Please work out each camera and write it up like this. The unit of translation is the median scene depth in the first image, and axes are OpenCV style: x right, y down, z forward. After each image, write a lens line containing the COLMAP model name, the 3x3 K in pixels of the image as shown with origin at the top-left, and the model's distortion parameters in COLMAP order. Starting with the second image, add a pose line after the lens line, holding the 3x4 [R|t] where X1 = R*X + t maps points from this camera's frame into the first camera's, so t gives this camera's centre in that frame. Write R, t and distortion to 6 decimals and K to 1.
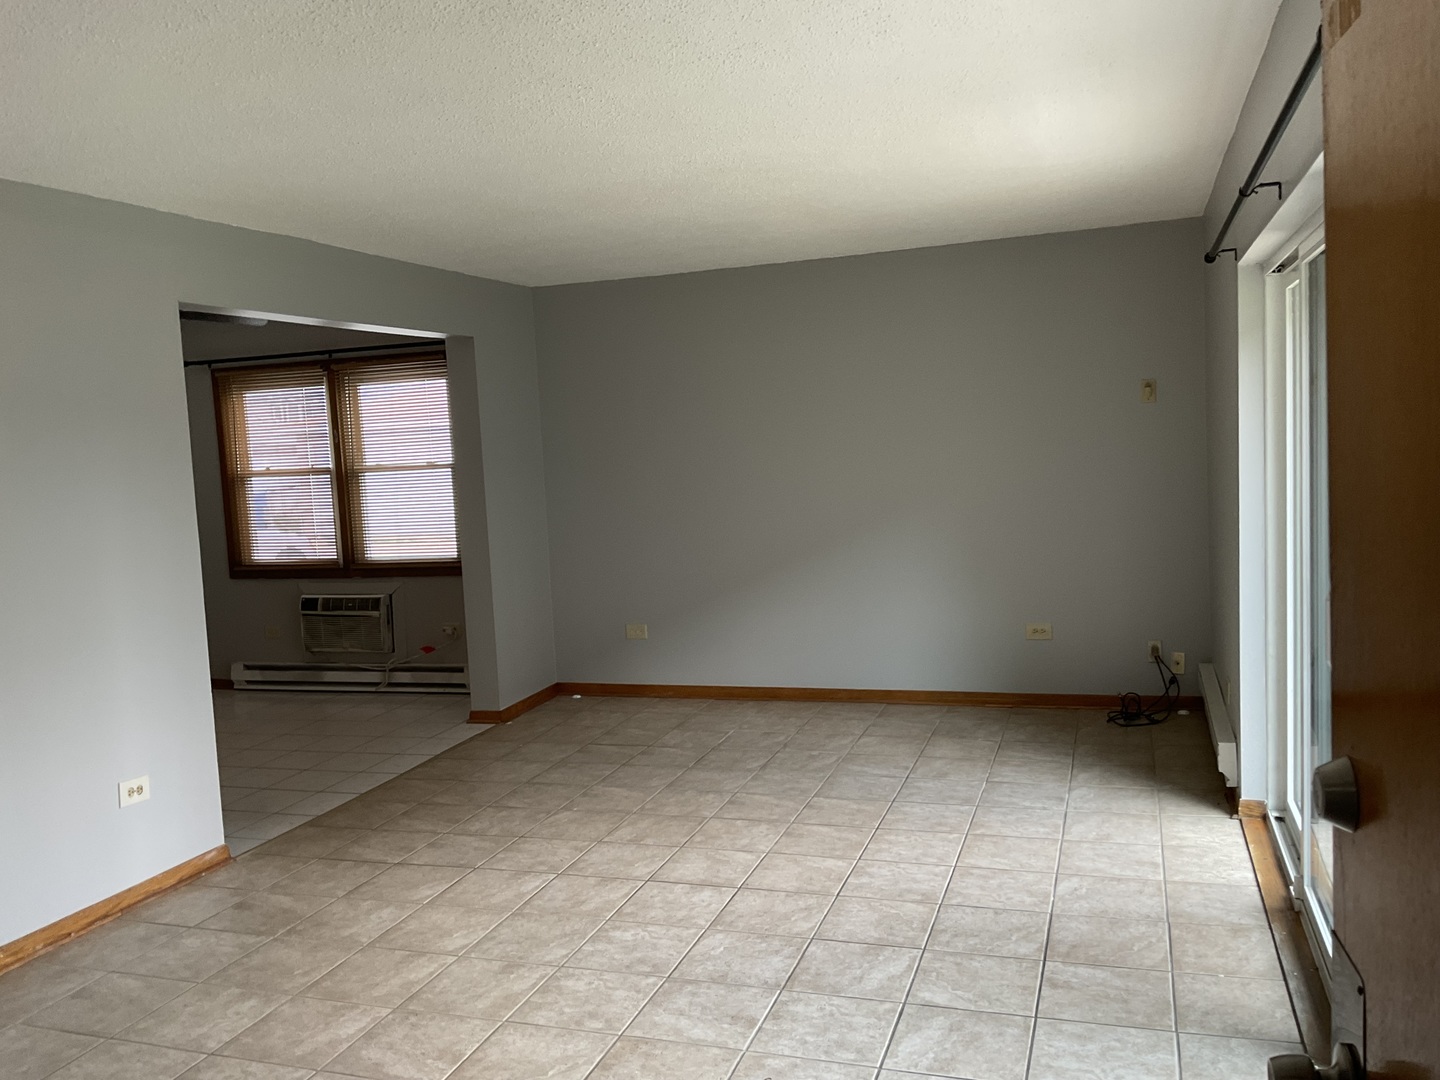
lens RADIAL K [[1195.9, 0, 722.5], [0, 1195.9, 540.3], [0, 0, 1]] dist [0.061326, -0.056602]
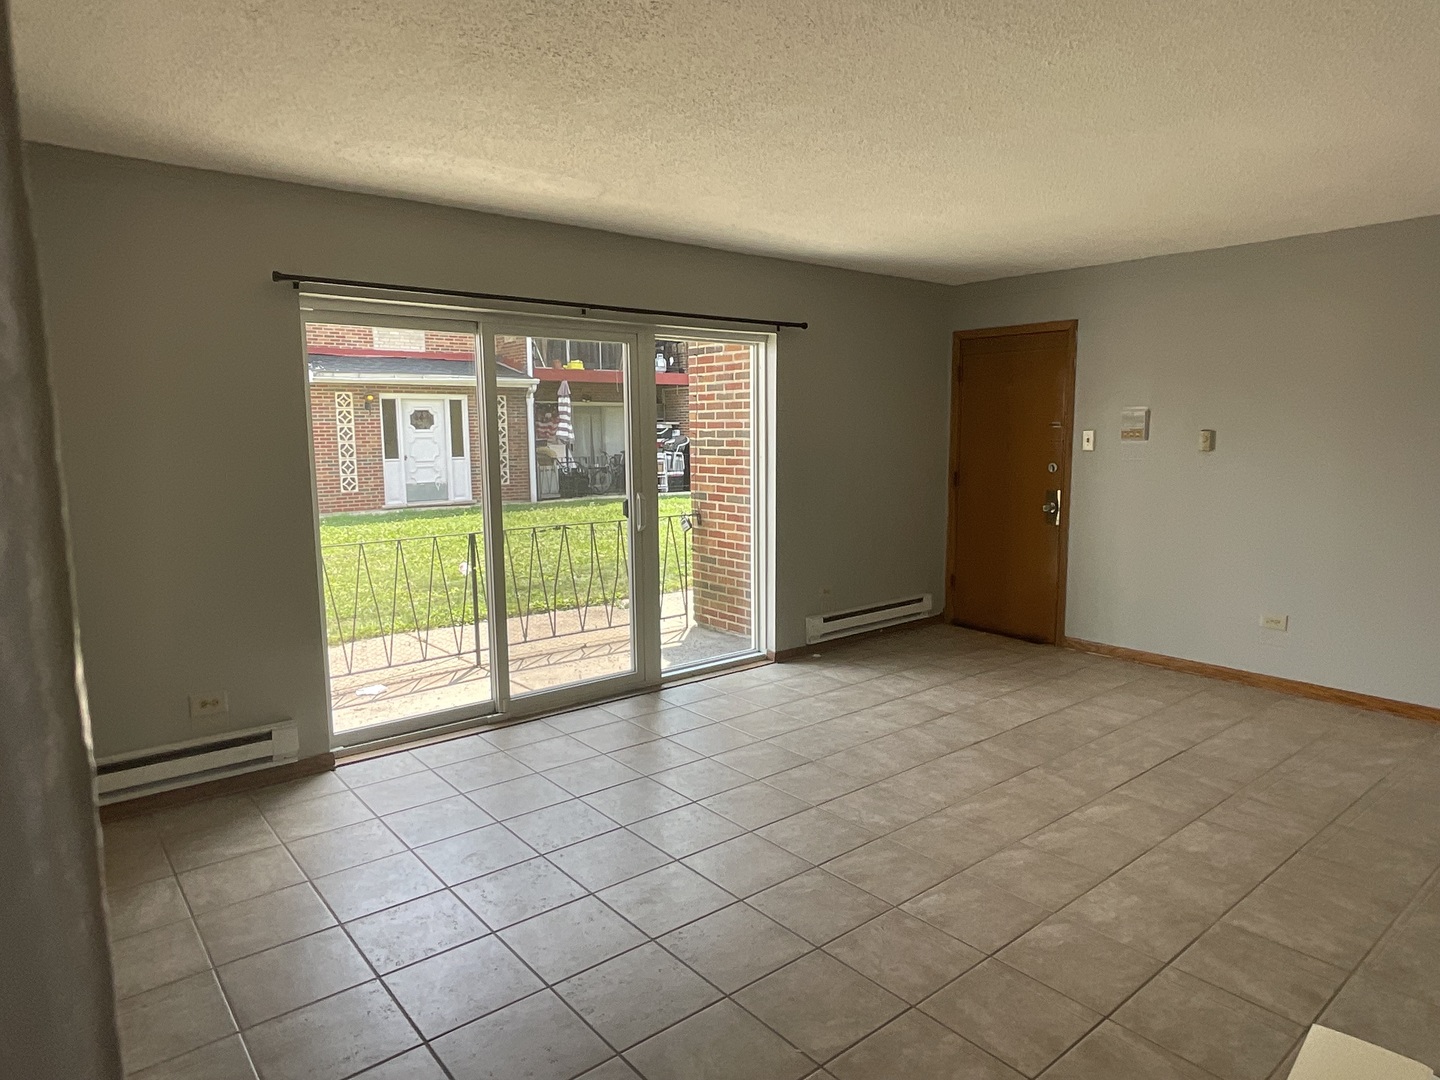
lens RADIAL K [[884.9, 0, 721.2], [0, 884.9, 540.8], [0, 0, 1]] dist [-0.002033, 0.002030]
pose [[-0.846744, -0.010834, 0.531891, -0.436167], [0.099487, 0.978931, 0.178318, -0.127446], [-0.522616, 0.203906, -0.827825, 1.839153]]
